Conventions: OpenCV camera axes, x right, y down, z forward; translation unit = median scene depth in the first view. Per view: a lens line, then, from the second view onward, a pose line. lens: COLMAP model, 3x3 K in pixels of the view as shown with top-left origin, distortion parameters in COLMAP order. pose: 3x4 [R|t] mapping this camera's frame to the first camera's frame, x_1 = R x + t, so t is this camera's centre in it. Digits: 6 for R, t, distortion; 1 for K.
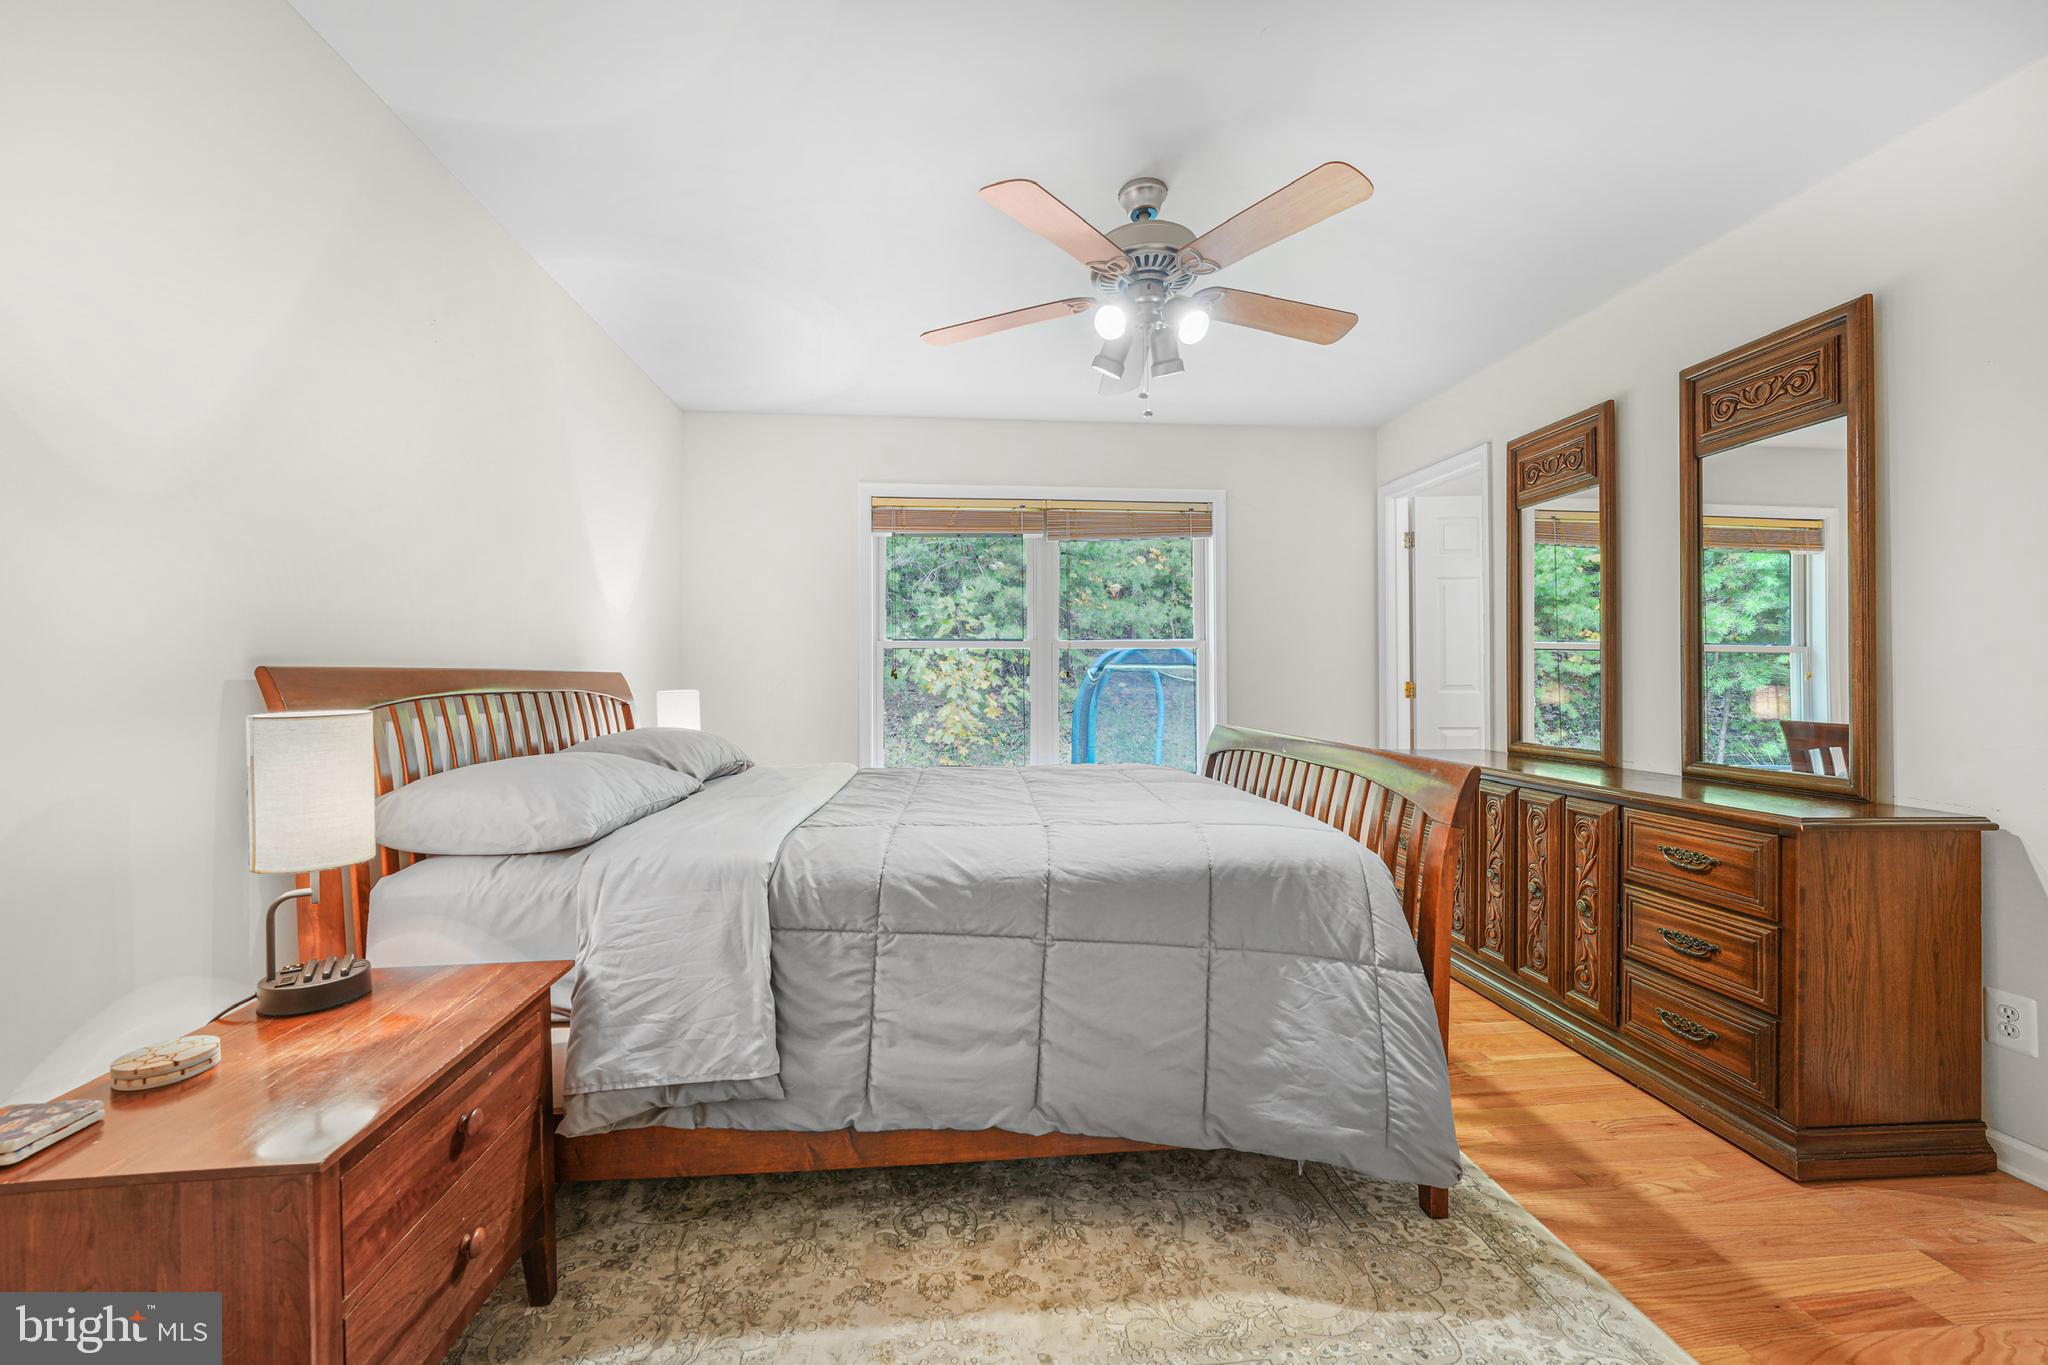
lens RADIAL K [[821.9, 0, 1024.5], [0, 821.9, 671.3], [0, 0, 1]] dist [-0.014485, 0.000022]
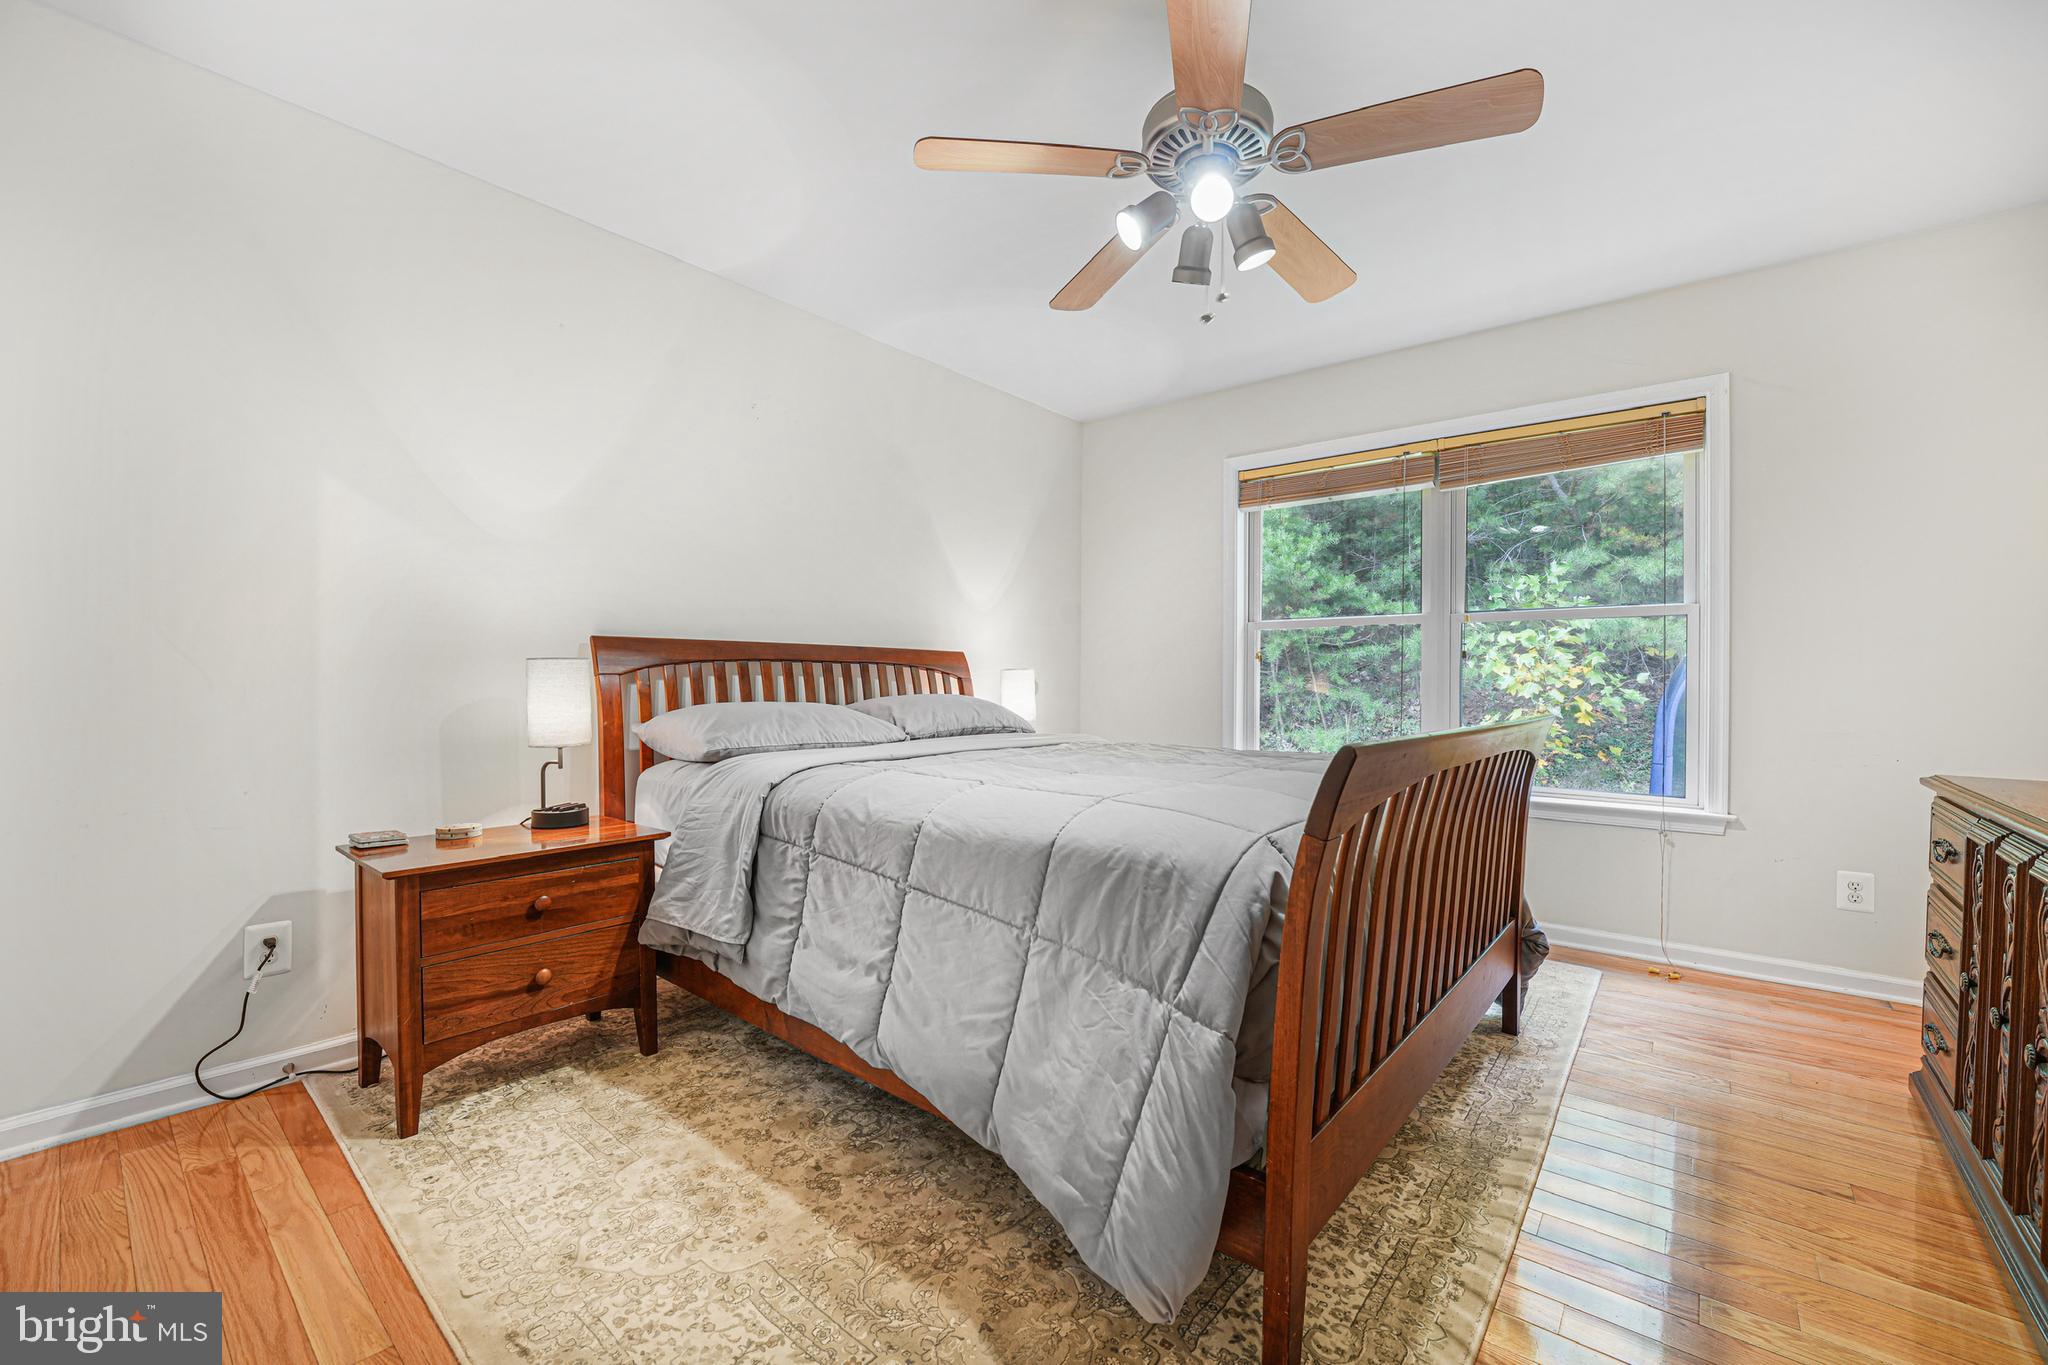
lens RADIAL K [[826.9, 0, 1019.5], [0, 826.9, 684.5], [0, 0, 1]] dist [-0.027267, 0.000037]
pose [[0.702480, 0.013210, -0.711581, 0.866982], [-0.004966, 0.999894, 0.013660, 0.064332], [0.711686, -0.006062, 0.702471, 0.392462]]
